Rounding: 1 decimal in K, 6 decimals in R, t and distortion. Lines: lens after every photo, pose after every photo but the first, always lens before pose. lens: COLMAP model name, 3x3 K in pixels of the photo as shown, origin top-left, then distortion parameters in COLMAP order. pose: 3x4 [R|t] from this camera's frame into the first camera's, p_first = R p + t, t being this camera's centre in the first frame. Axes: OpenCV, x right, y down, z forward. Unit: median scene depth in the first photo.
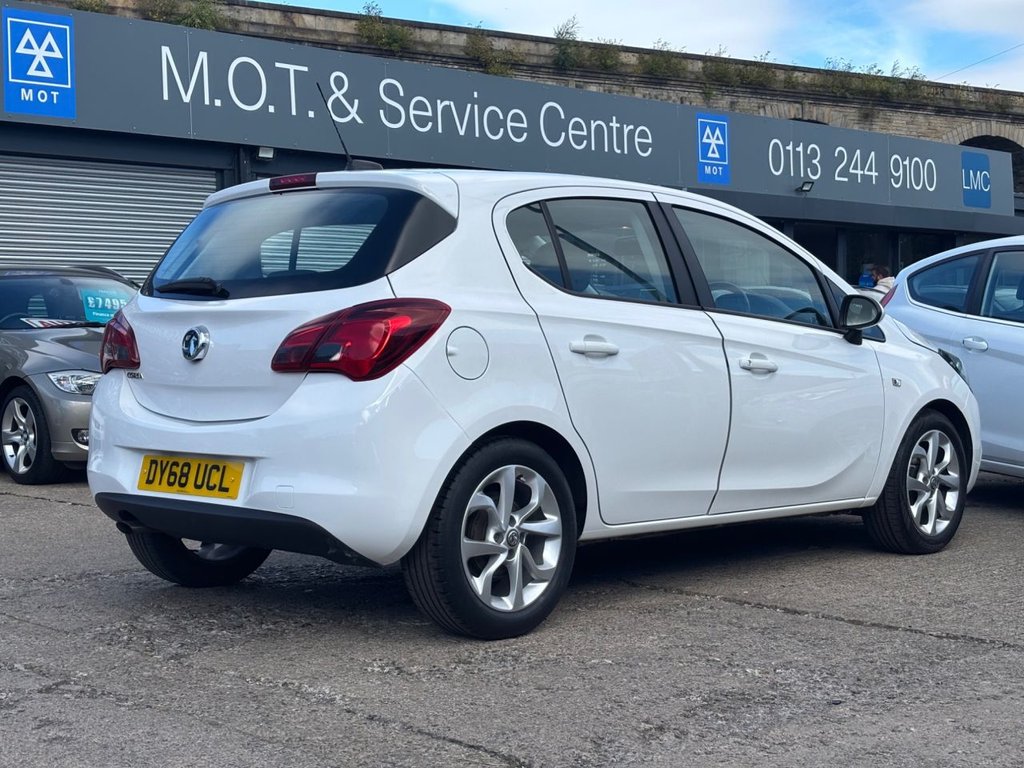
lens RADIAL K [[1549.2, 0, 516.3], [0, 1549.2, 385.5], [0, 0, 1]] dist [0.246755, -0.986023]
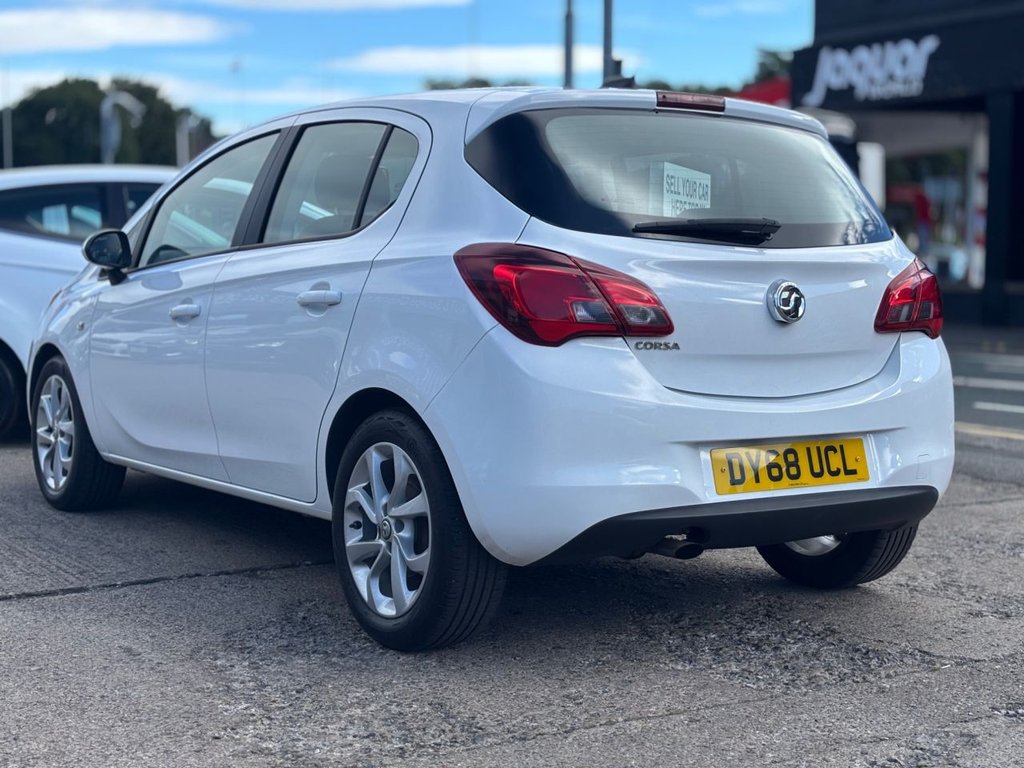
lens RADIAL K [[1635.2, 0, 498.7], [0, 1635.2, 381.2], [0, 0, 1]] dist [0.232786, -0.917466]
pose [[0.204227, -0.072465, 0.976238, -1.043083], [0.011720, 0.997366, 0.071581, -0.047174], [-0.978854, -0.003178, 0.204538, 0.949231]]
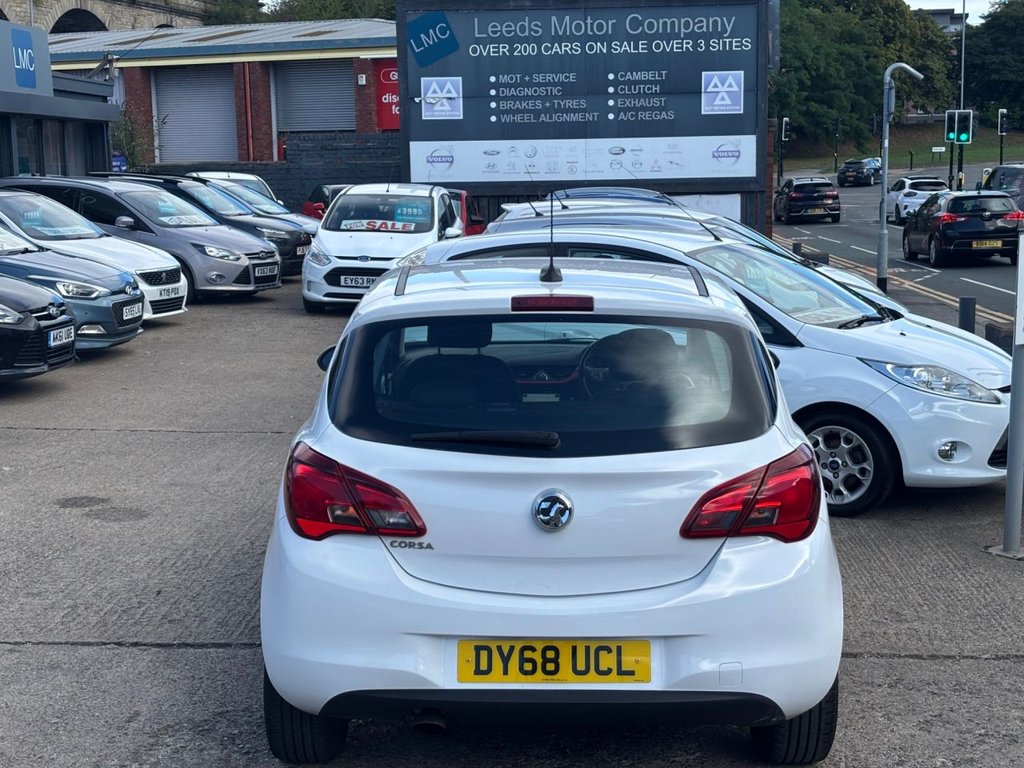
lens RADIAL K [[1549.2, 0, 516.3], [0, 1549.2, 385.5], [0, 0, 1]] dist [0.246755, -0.986023]
pose [[0.727463, -0.093544, 0.679740, -0.785382], [0.017308, 0.992850, 0.118111, -0.194559], [-0.685929, -0.074156, 0.723880, 0.381160]]
